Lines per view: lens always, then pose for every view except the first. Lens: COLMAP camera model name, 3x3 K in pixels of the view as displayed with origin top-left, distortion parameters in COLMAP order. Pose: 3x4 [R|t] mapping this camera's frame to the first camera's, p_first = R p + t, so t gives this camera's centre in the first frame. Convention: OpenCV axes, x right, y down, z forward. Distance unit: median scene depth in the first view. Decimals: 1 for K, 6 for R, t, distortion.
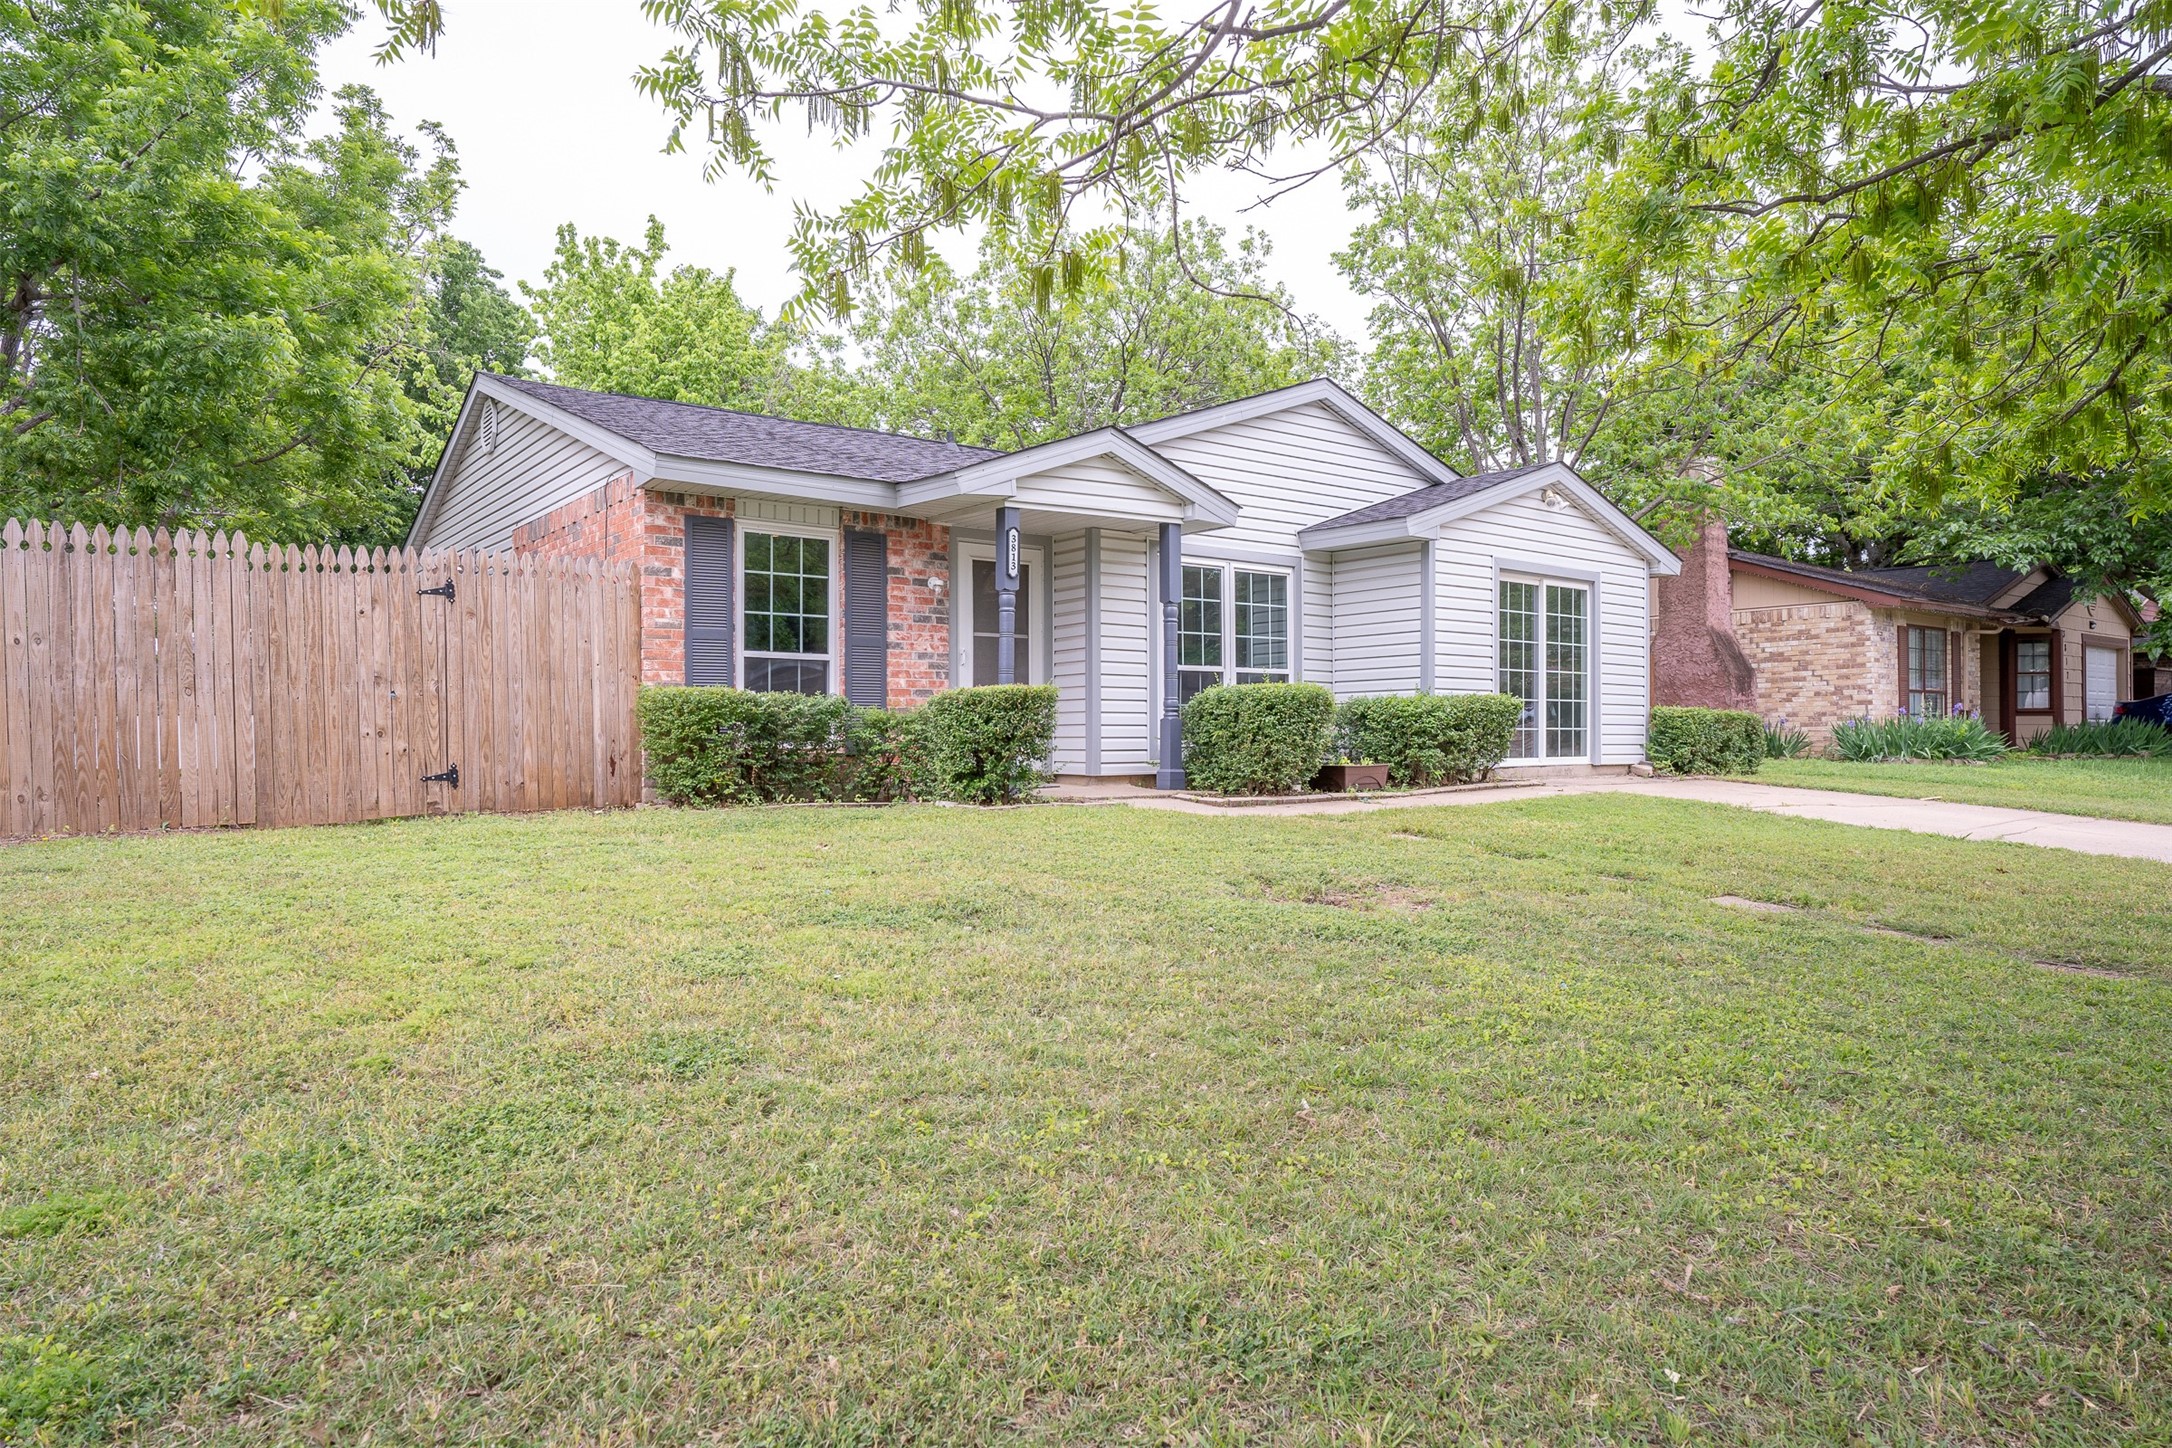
lens RADIAL K [[1295.1, 0, 1086.0], [0, 1295.1, 724.0], [0, 0, 1]] dist [-0.050803, 0.055463]
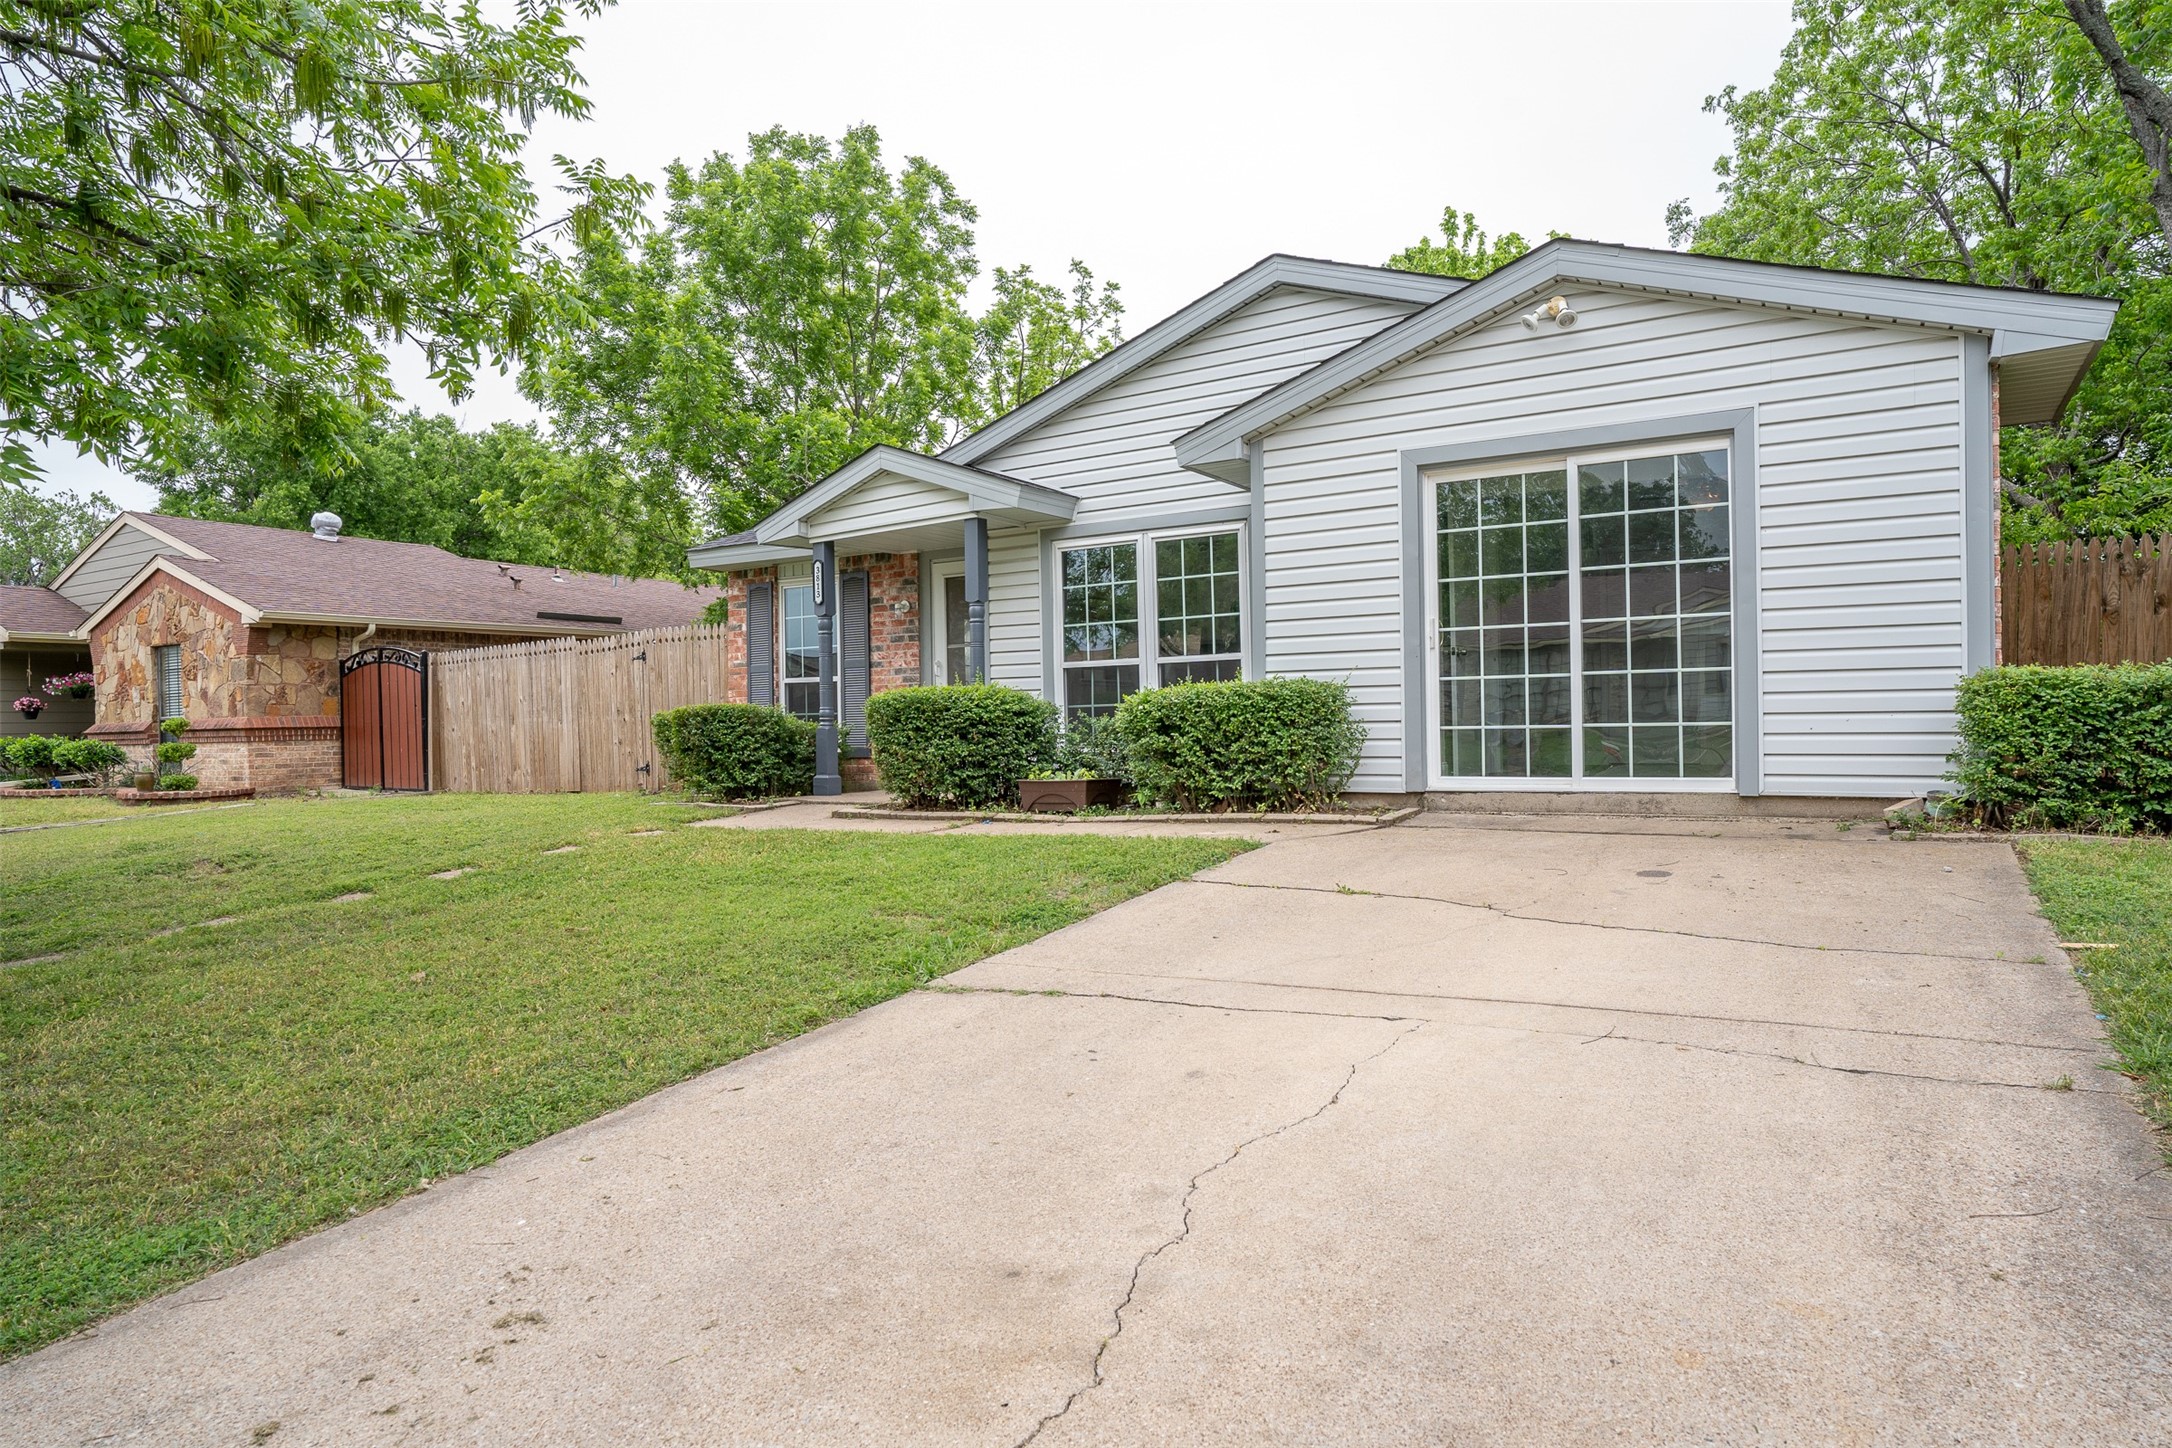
lens RADIAL K [[1295.1, 0, 1086.0], [0, 1295.1, 724.0], [0, 0, 1]] dist [-0.050803, 0.055463]
pose [[0.347862, -0.008395, -0.937508, 0.958461], [0.023683, 0.999719, -0.000164, -0.002070], [0.937246, -0.022146, 0.347964, 0.725852]]
